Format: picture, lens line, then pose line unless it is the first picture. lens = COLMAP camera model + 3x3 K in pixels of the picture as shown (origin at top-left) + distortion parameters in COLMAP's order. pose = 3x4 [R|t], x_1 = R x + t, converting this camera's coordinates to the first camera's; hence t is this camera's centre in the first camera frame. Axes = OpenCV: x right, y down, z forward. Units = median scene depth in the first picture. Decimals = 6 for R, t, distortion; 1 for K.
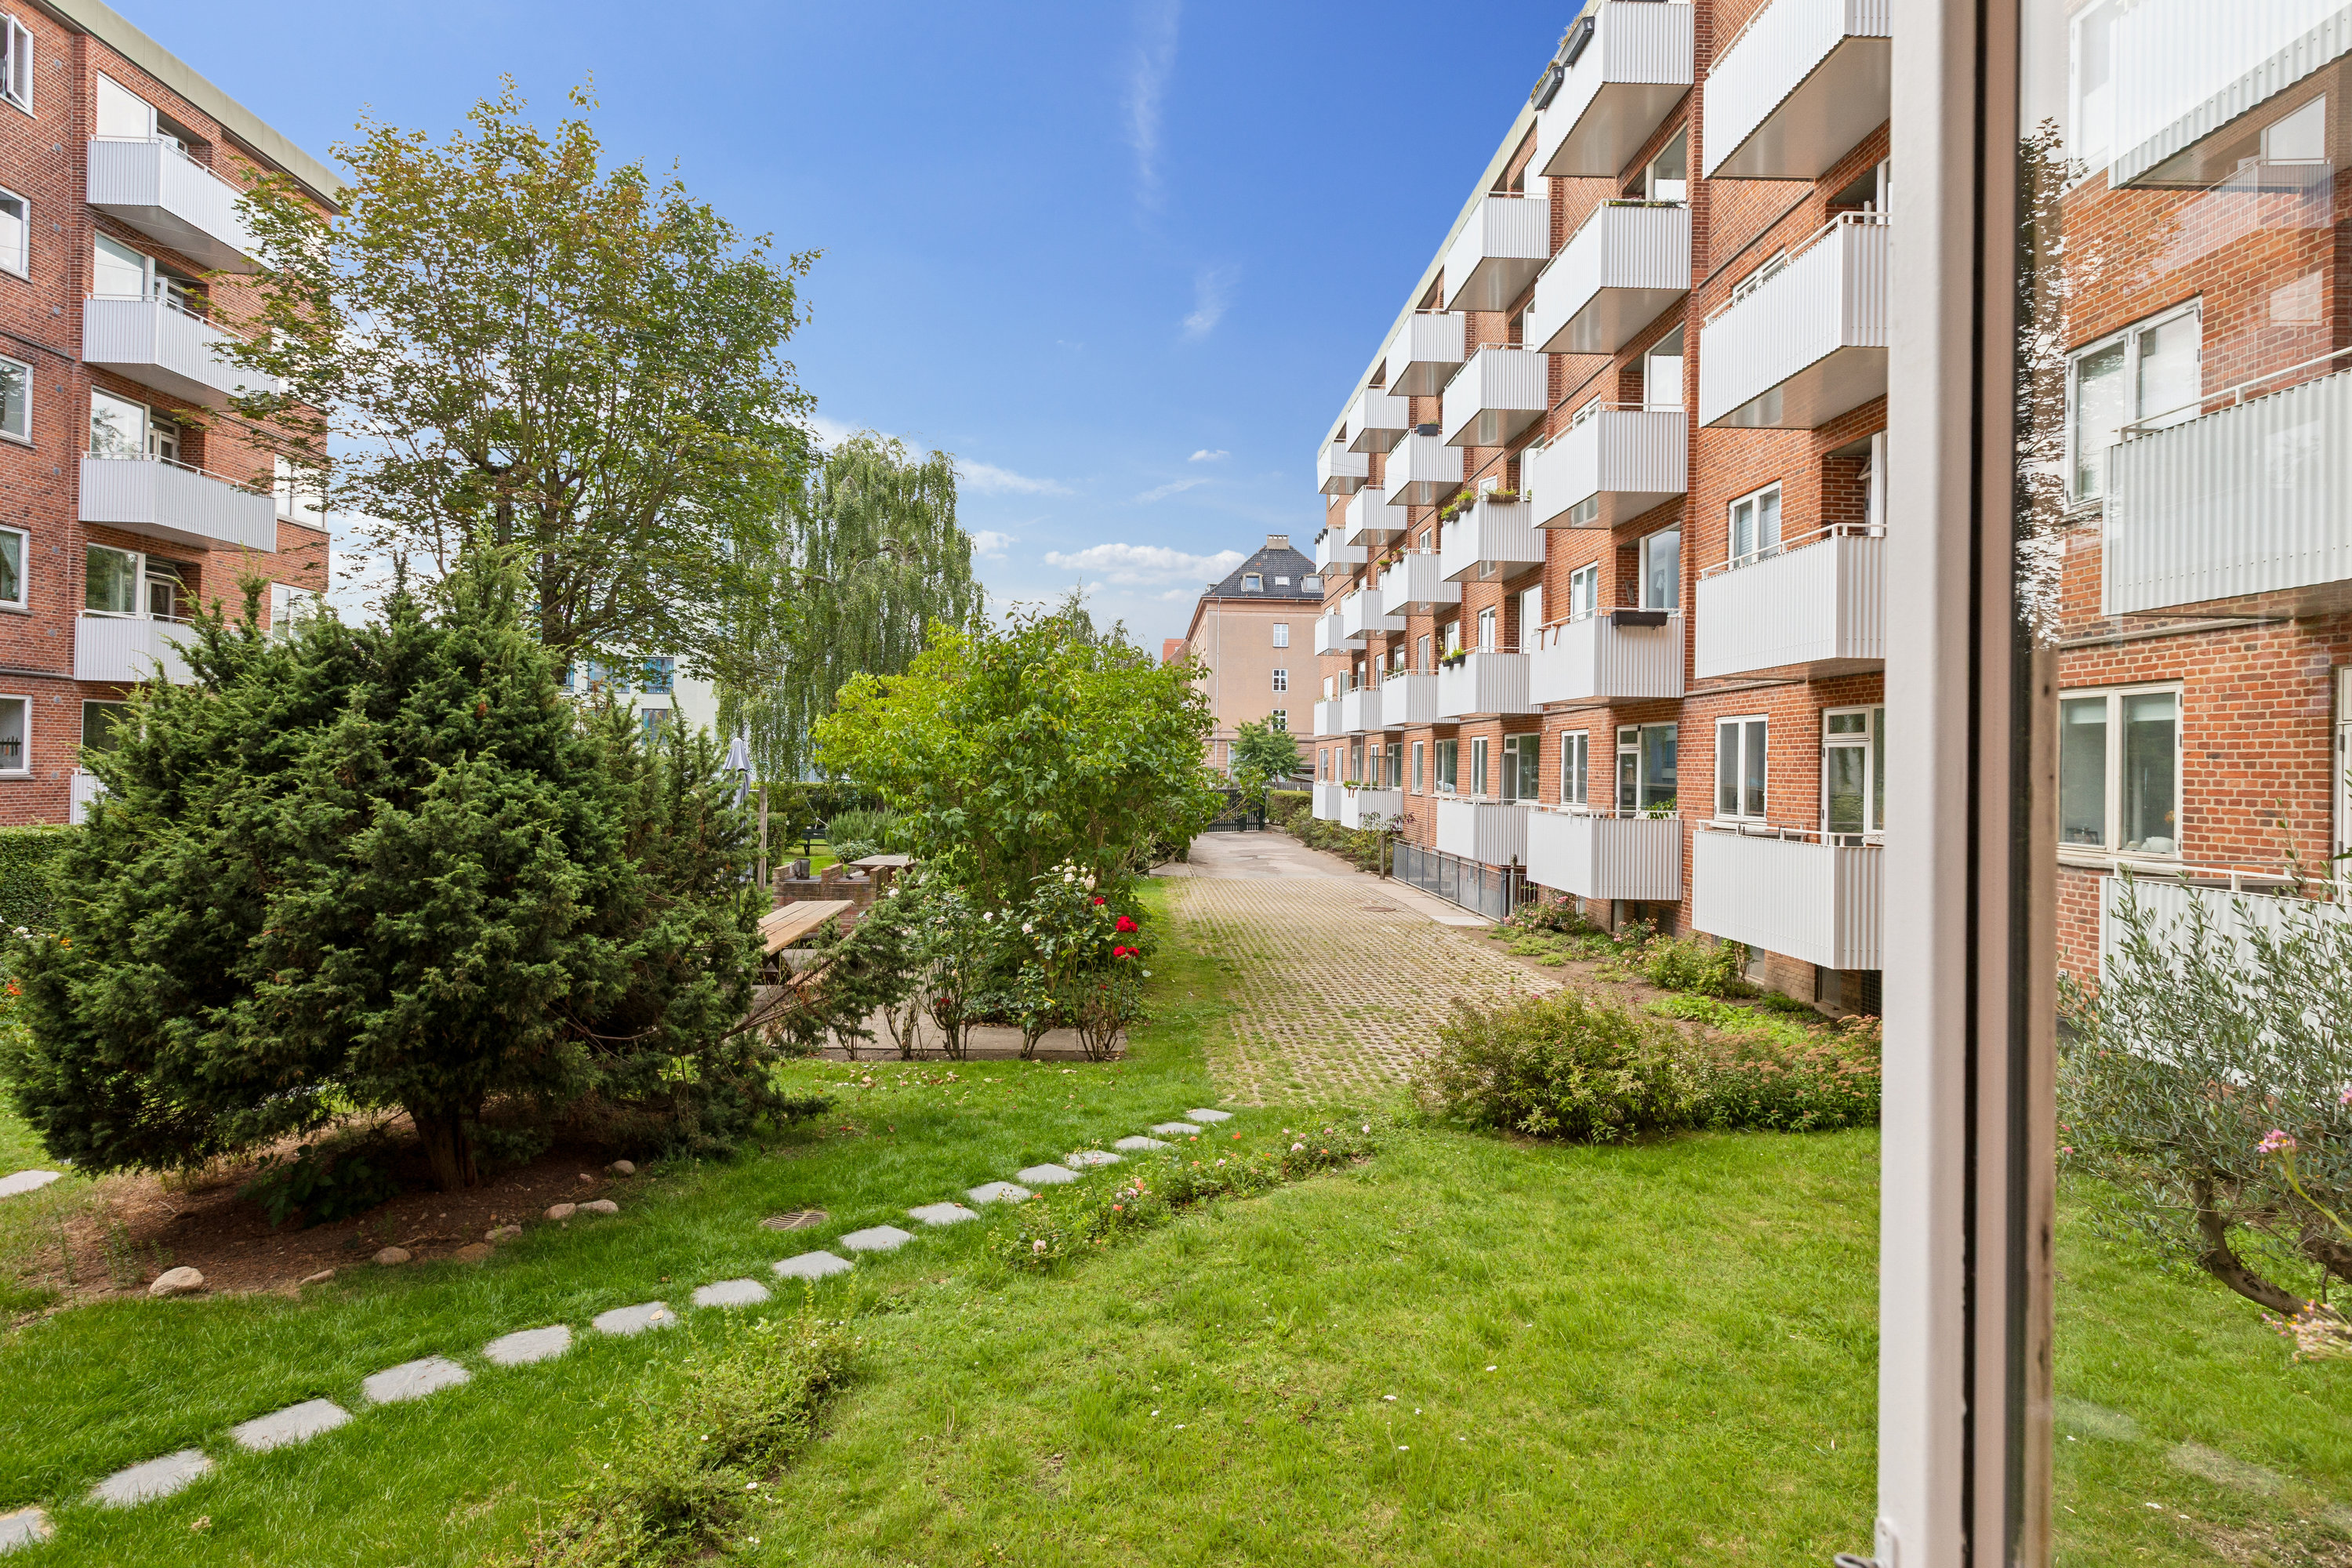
lens RADIAL K [[1185.7, 0, 1171.6], [0, 1185.7, 737.4], [0, 0, 1]] dist [0.000598, 0.000359]
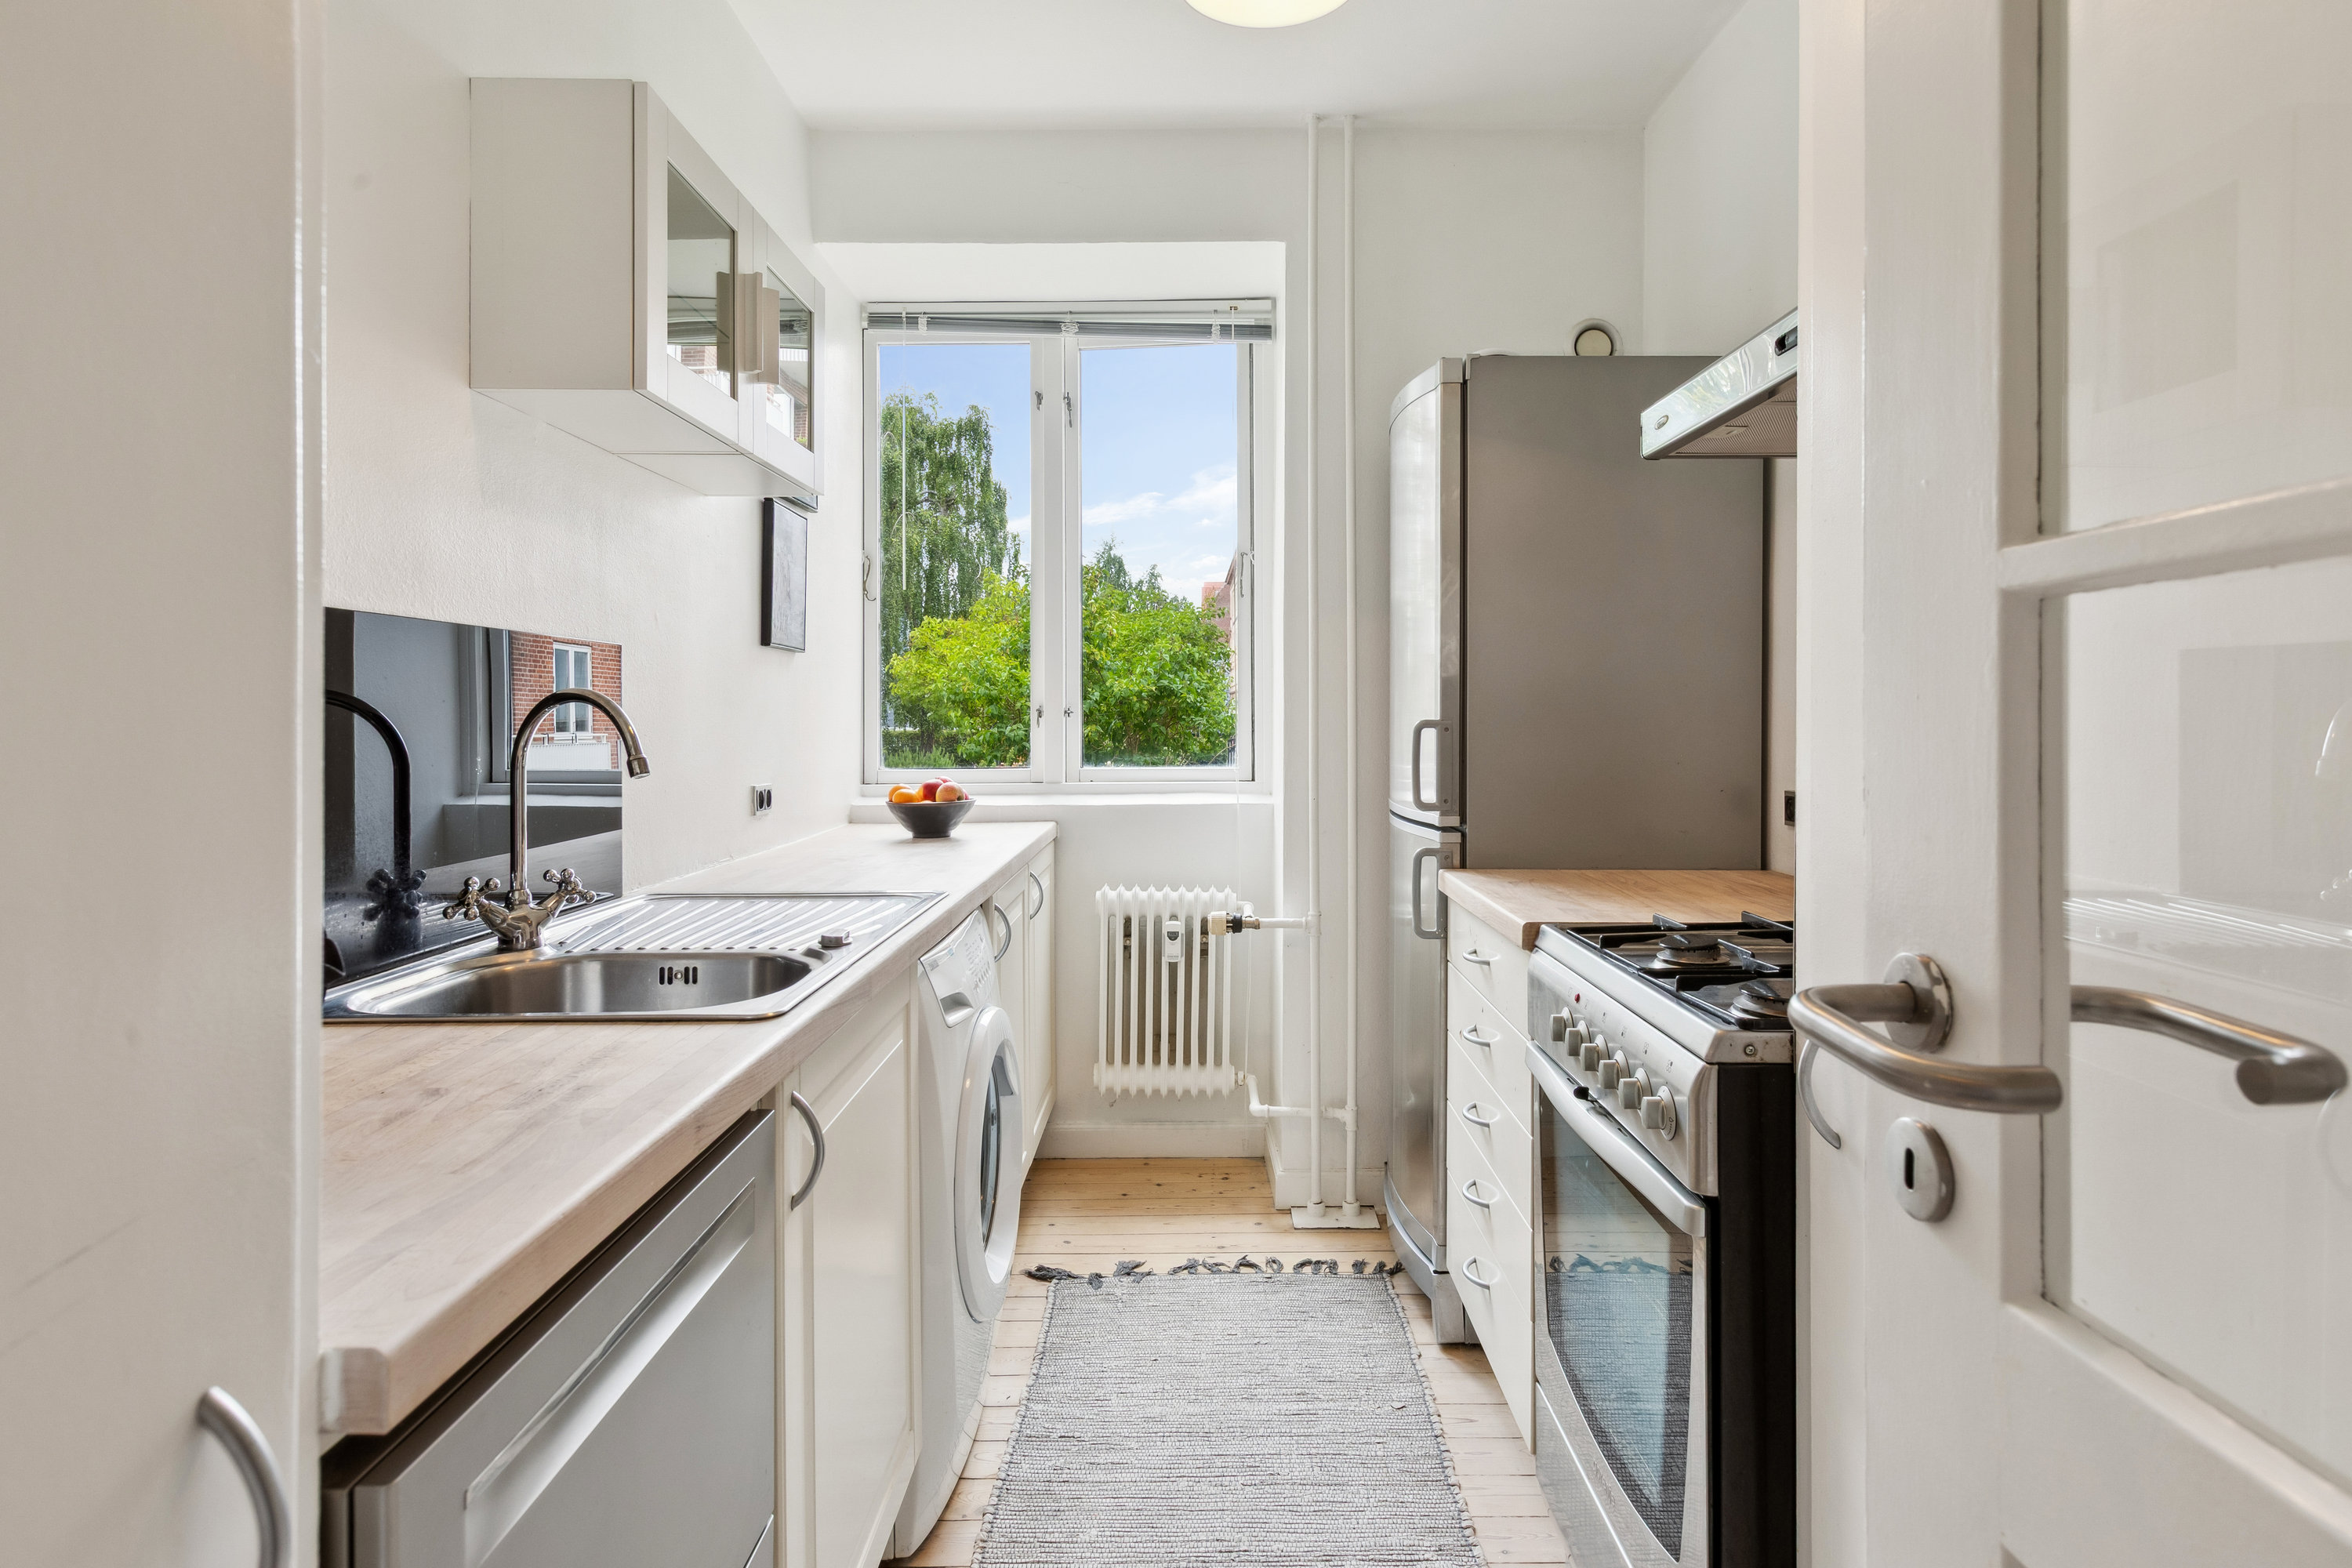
lens RADIAL K [[1268.5, 0, 1167.9], [0, 1268.5, 724.8], [0, 0, 1]] dist [-0.004009, 0.000104]
pose [[0.999218, -0.015788, -0.036249, 0.018367], [0.016806, 0.999468, 0.027953, 0.021193], [0.035789, -0.028540, 0.998952, -0.258435]]
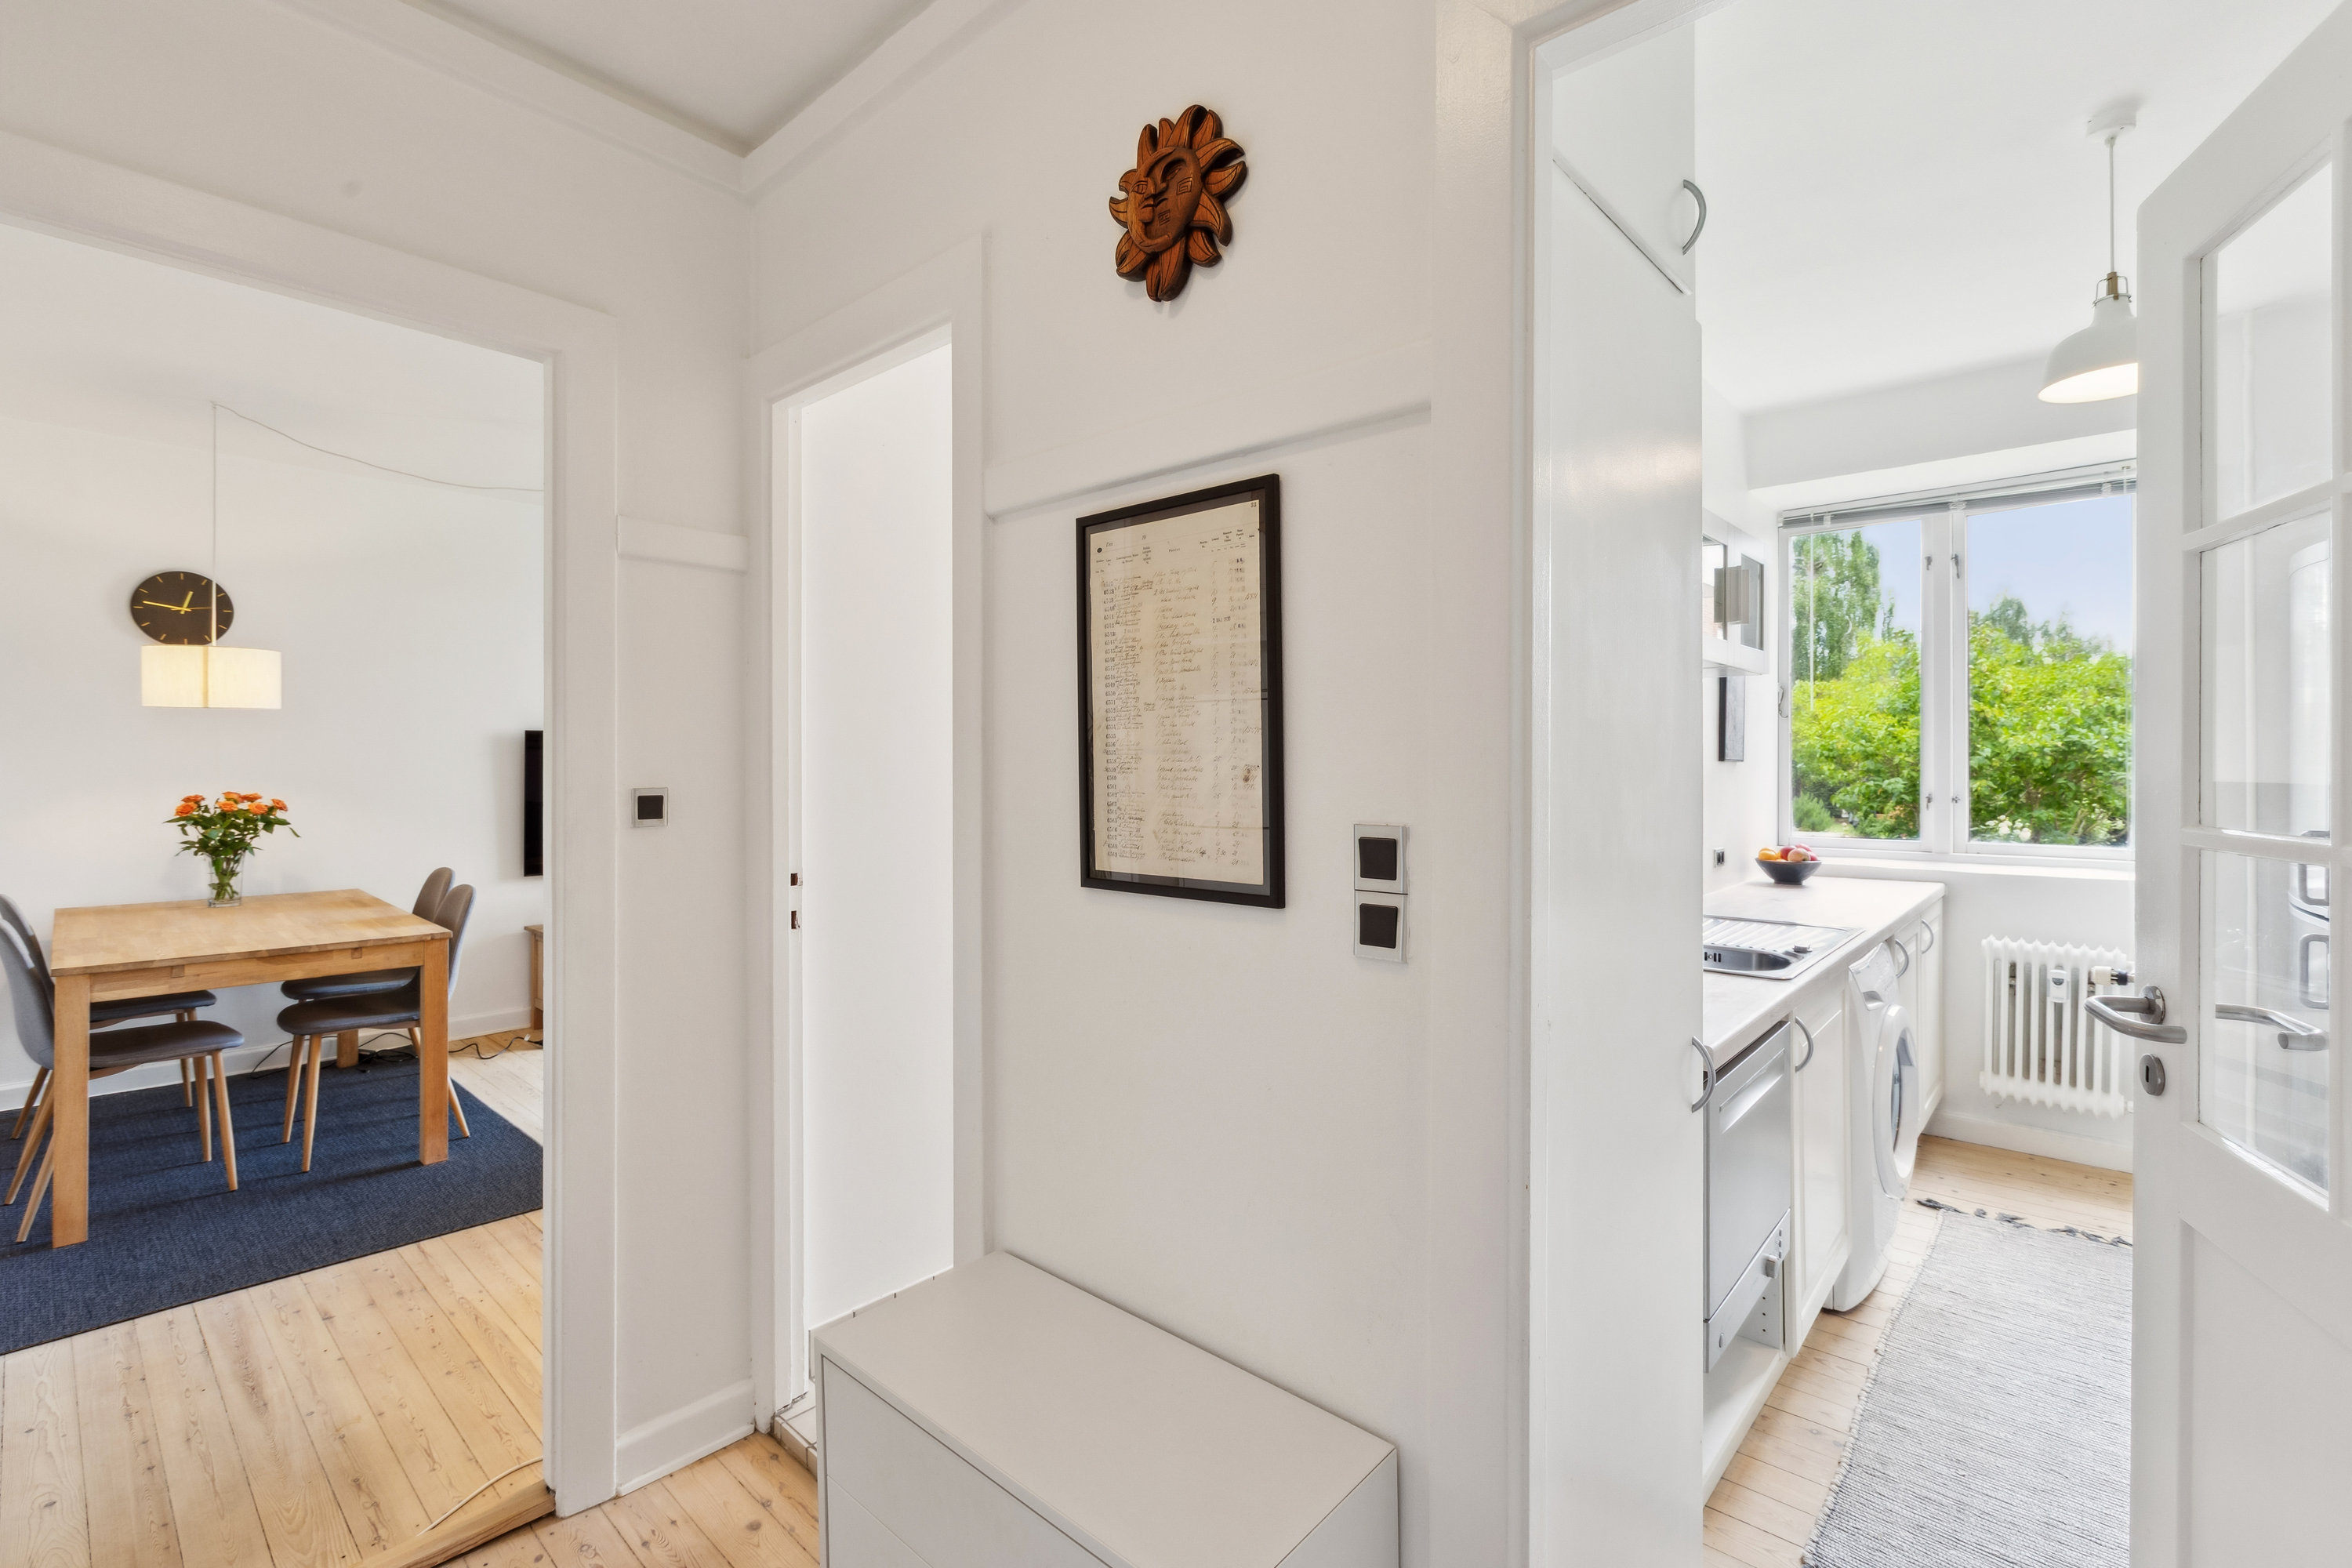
lens RADIAL K [[1043.8, 0, 1191.4], [0, 1043.8, 757.3], [0, 0, 1]] dist [0.002169, 0.000613]
pose [[0.735561, -0.015459, -0.677282, 0.026514], [0.024802, 0.999684, 0.004119, 0.009644], [0.677005, -0.019828, 0.735712, -0.332637]]
